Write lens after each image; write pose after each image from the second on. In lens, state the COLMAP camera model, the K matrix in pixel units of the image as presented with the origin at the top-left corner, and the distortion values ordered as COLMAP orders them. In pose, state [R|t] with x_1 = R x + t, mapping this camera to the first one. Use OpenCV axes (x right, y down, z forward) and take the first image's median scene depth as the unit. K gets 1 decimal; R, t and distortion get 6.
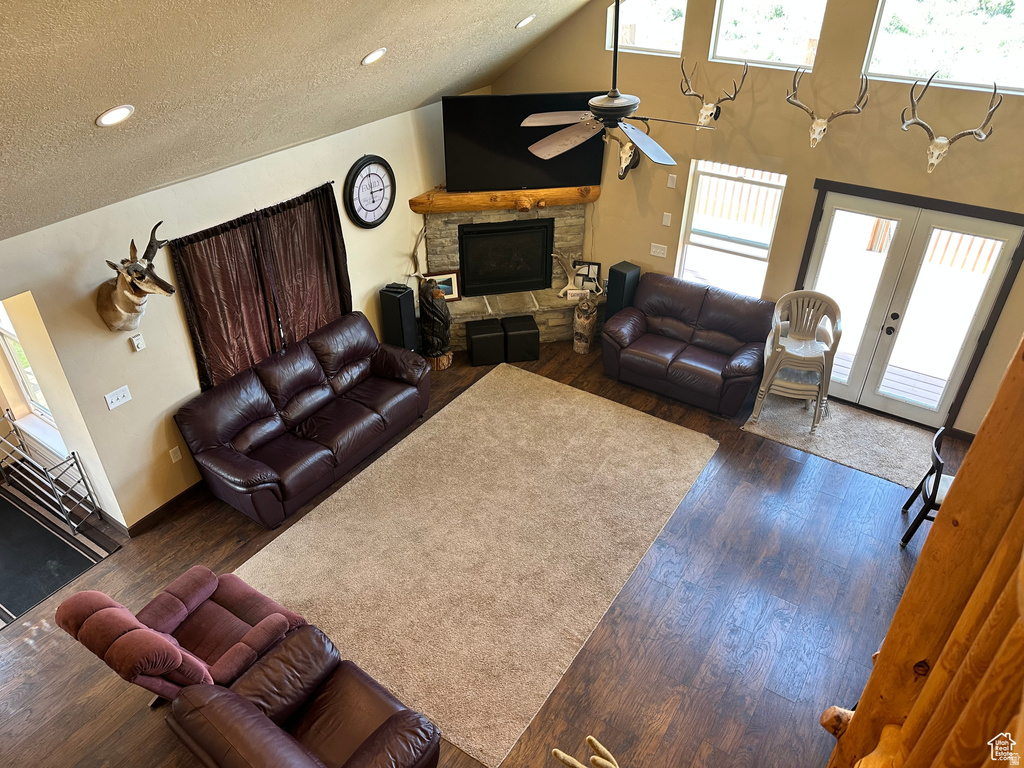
lens RADIAL K [[720.7, 0, 503.3], [0, 720.7, 382.1], [0, 0, 1]] dist [0.069925, -0.047239]
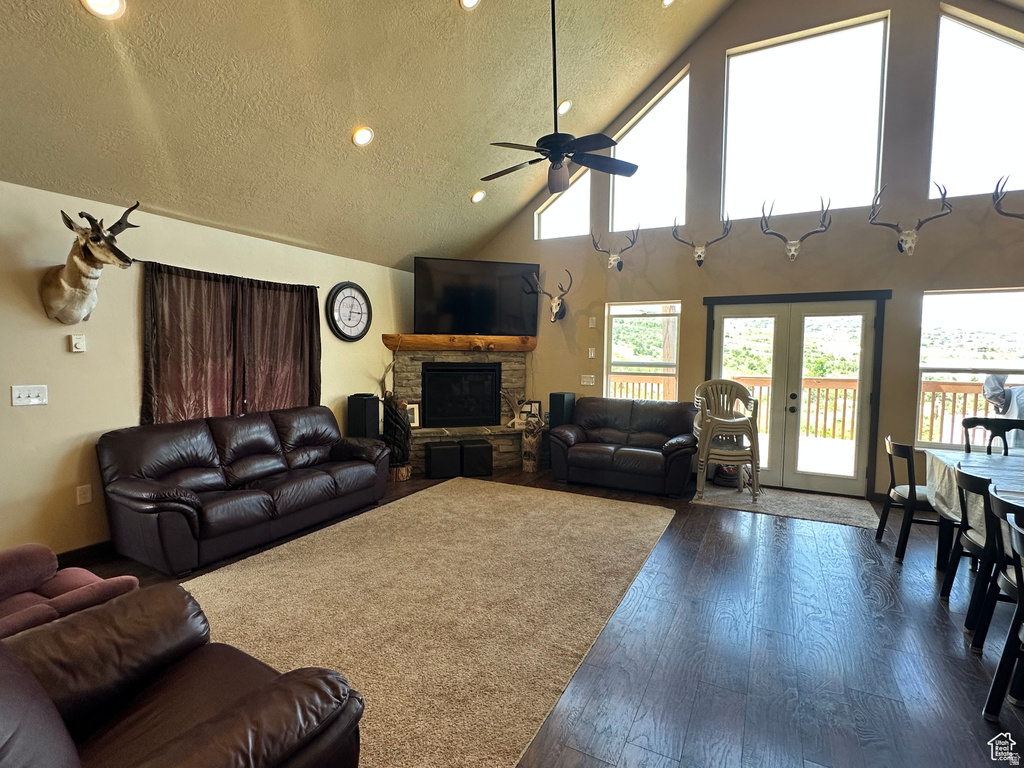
lens RADIAL K [[502.0, 0, 505.8], [0, 502.0, 382.6], [0, 0, 1]] dist [0.000022, 0.004455]
pose [[0.994196, 0.010587, 0.107059, -0.015223], [0.044746, 0.864289, -0.501001, 0.273293], [-0.097834, 0.502884, 0.858799, 0.331624]]
